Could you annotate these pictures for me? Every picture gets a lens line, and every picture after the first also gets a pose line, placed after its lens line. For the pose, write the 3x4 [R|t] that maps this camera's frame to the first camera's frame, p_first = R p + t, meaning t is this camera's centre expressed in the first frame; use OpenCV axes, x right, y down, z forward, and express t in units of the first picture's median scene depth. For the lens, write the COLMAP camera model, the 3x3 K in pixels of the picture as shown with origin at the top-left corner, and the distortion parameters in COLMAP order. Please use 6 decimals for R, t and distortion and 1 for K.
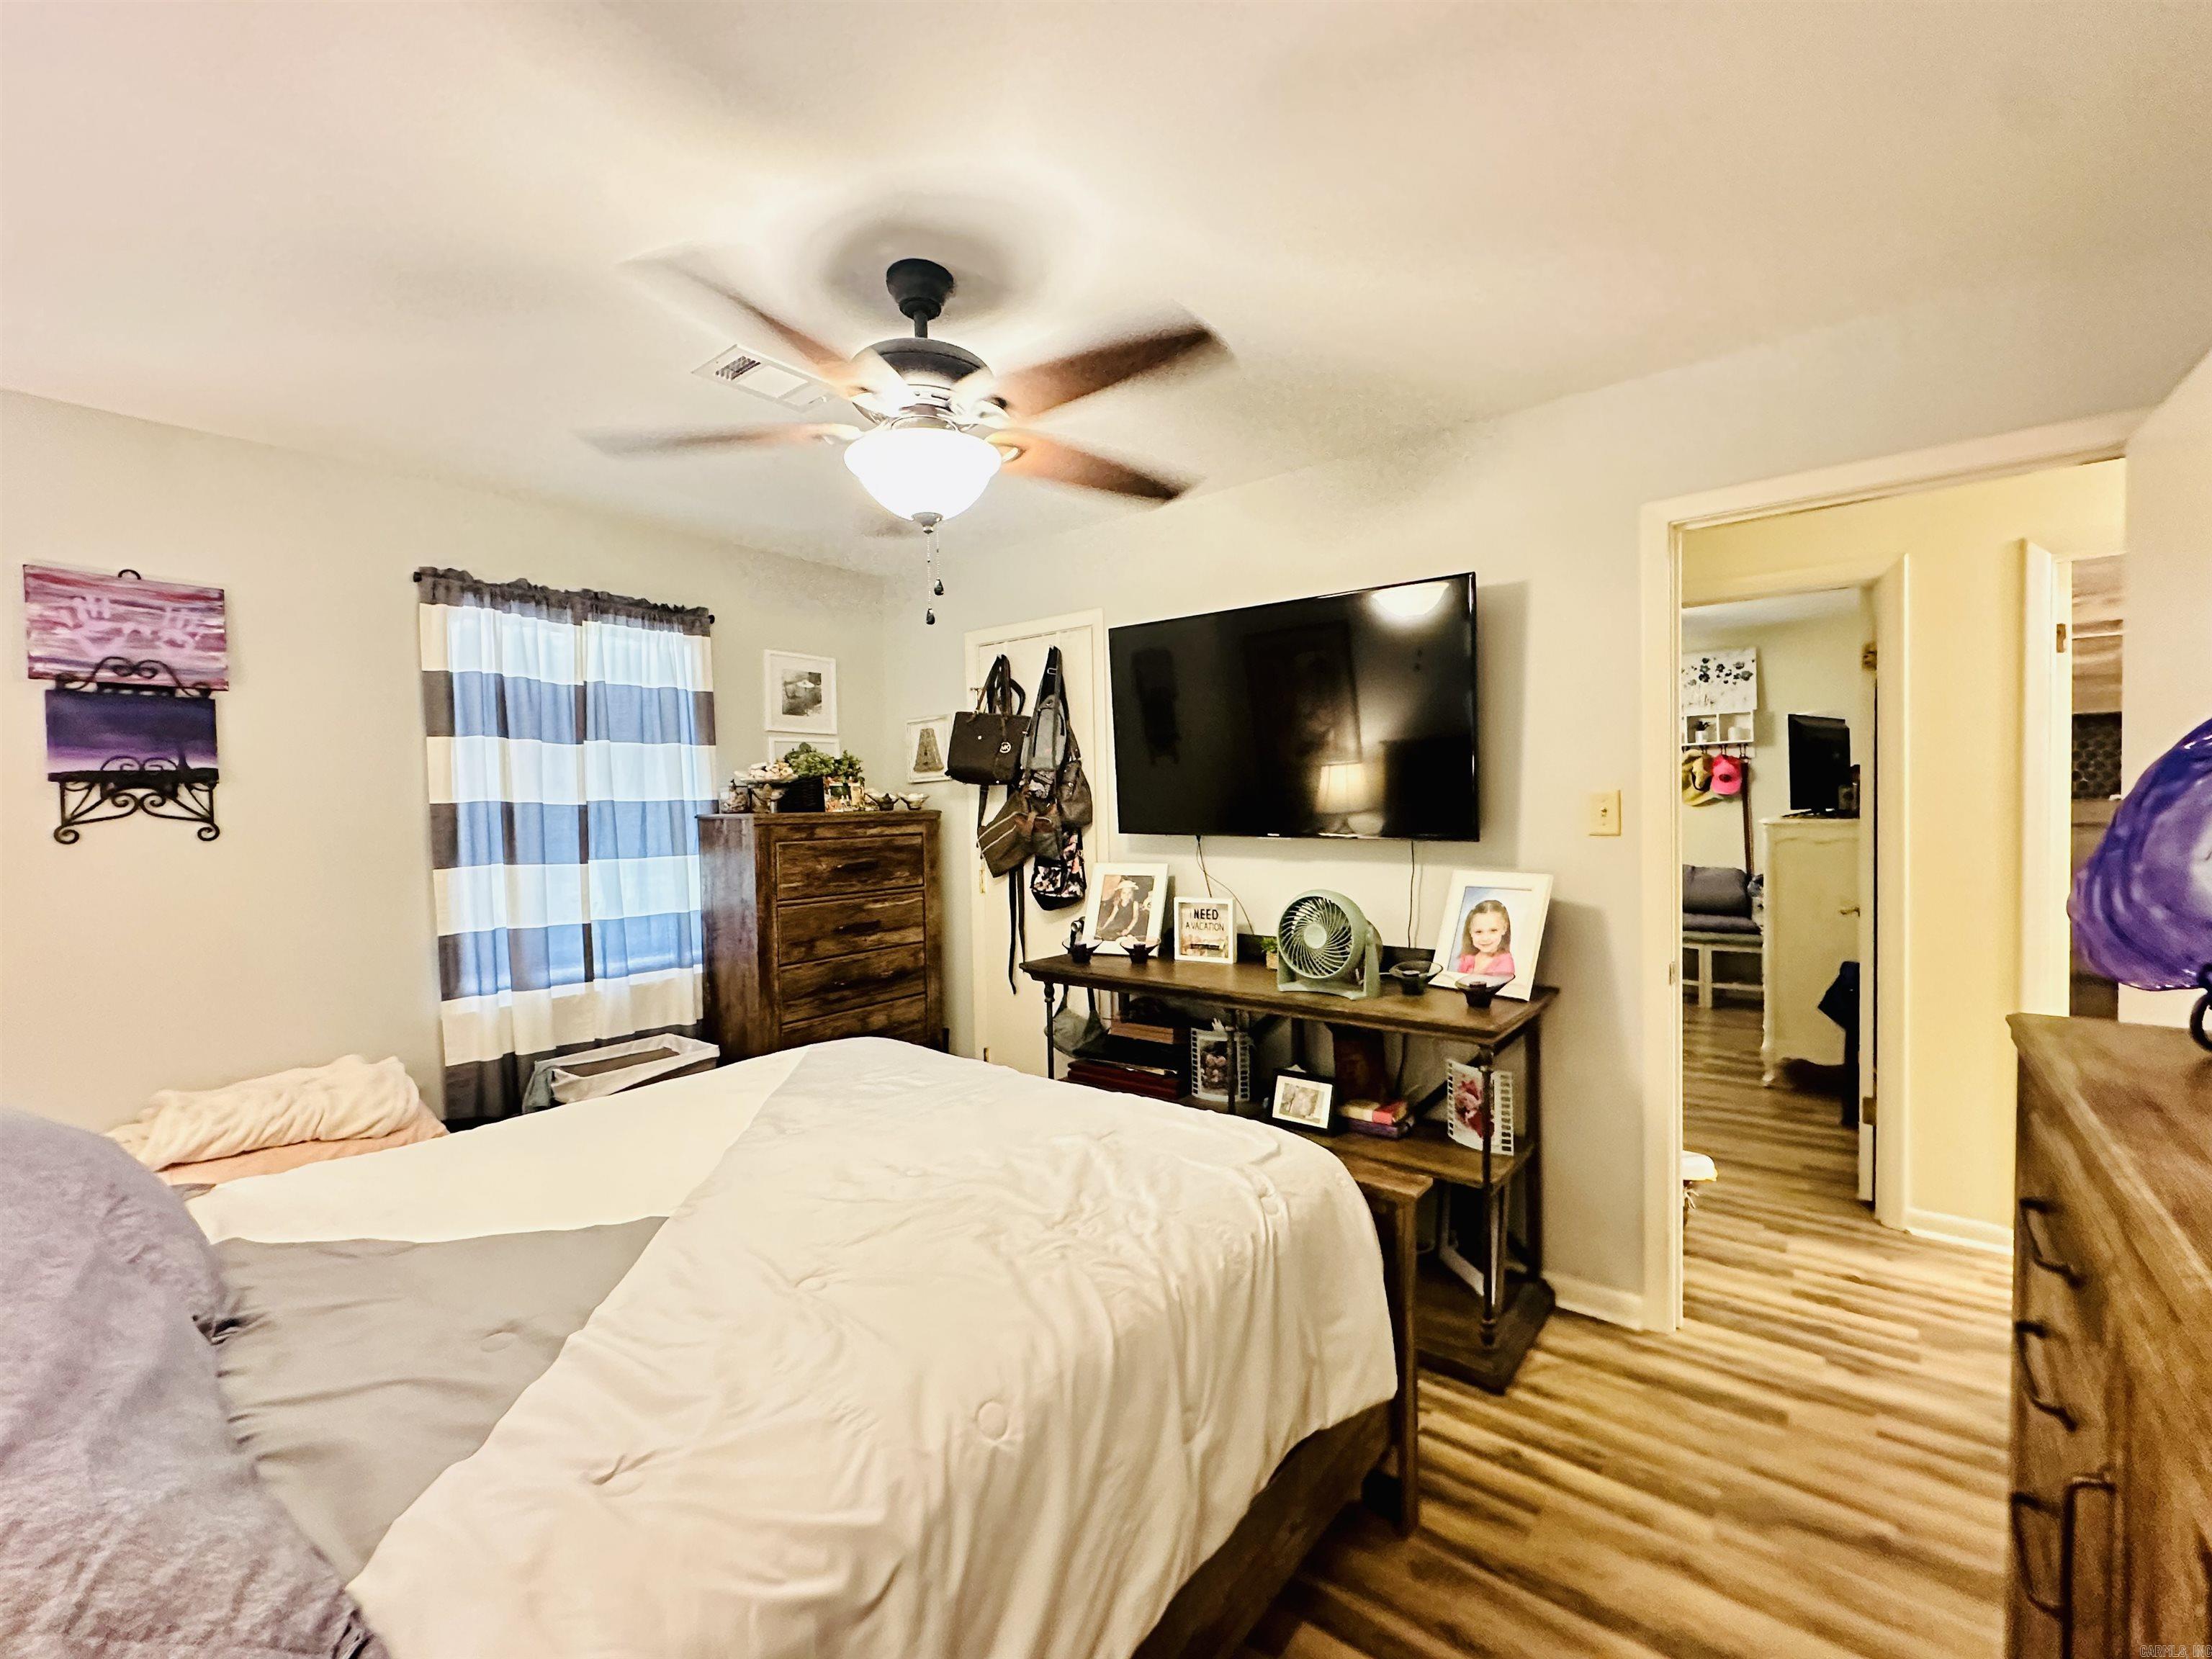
lens RADIAL K [[929.6, 0, 1106.0], [0, 929.6, 829.5], [0, 0, 1]] dist [0.000220, 0.000046]
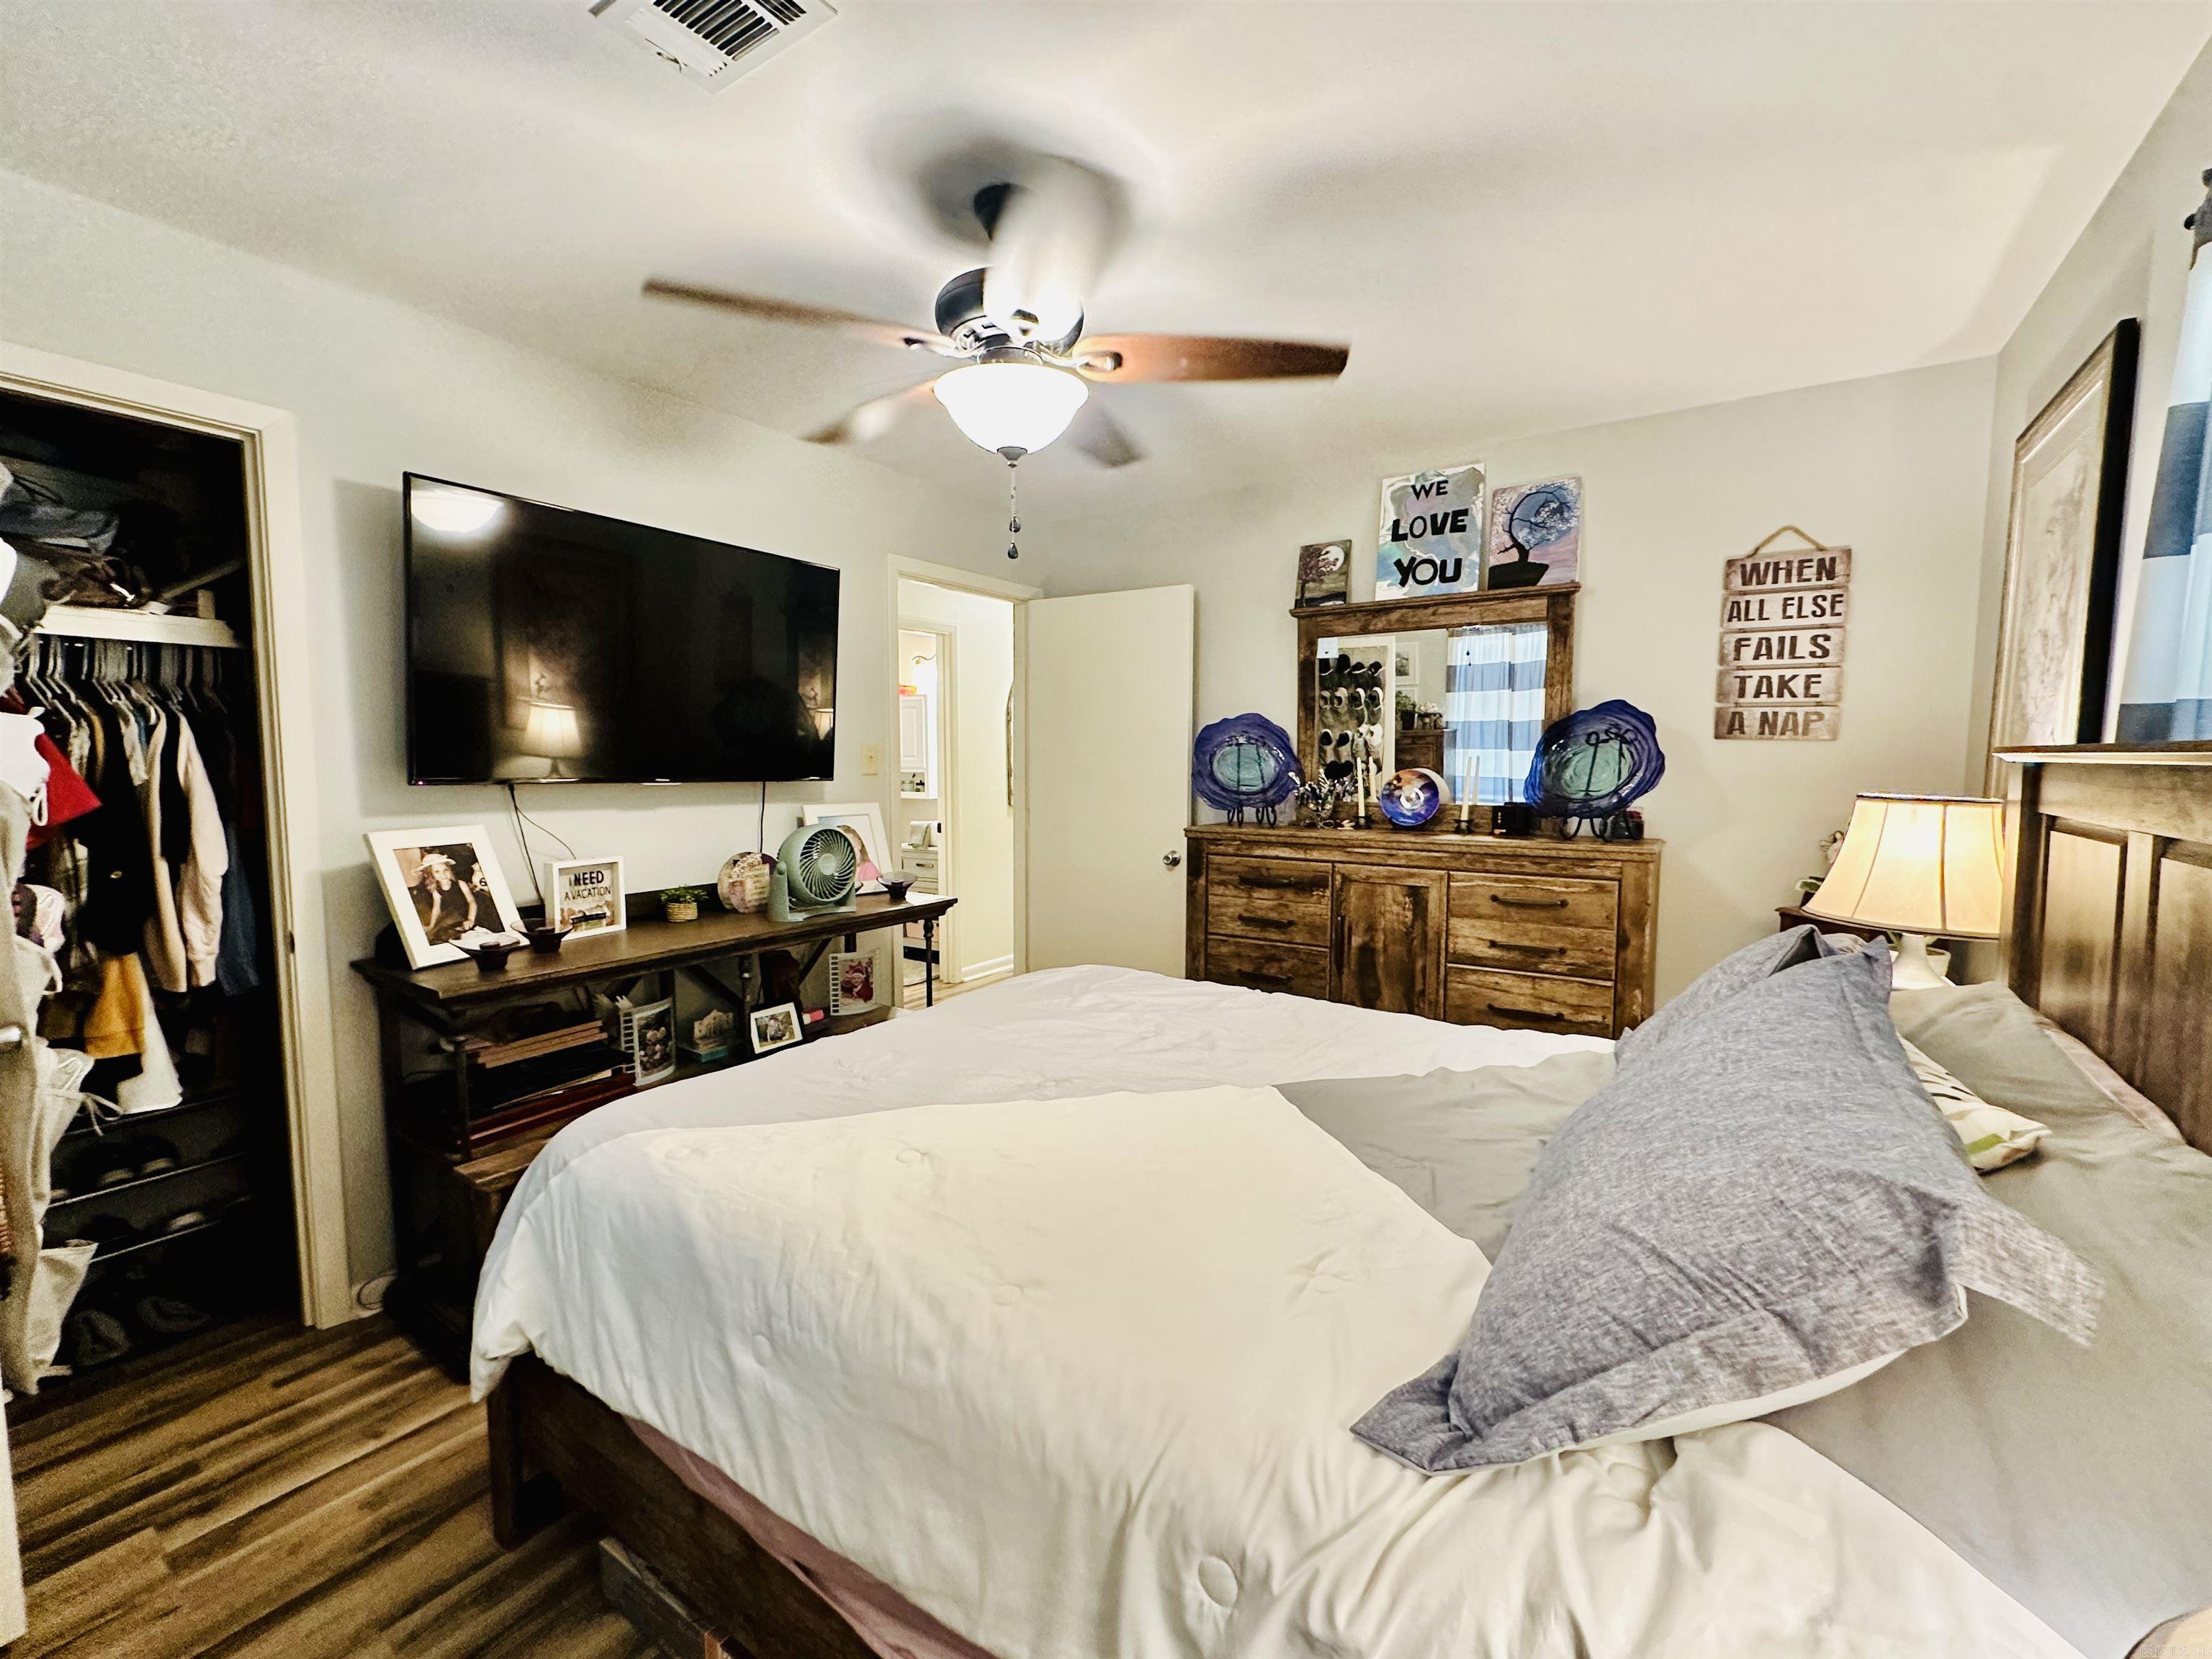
lens RADIAL K [[929.6, 0, 1106.0], [0, 929.6, 829.5], [0, 0, 1]] dist [0.000220, 0.000046]
pose [[-0.085818, -0.060036, 0.994500, -0.787075], [0.027552, 0.997658, 0.062604, 0.008989], [-0.995930, 0.032773, -0.083963, 0.637880]]
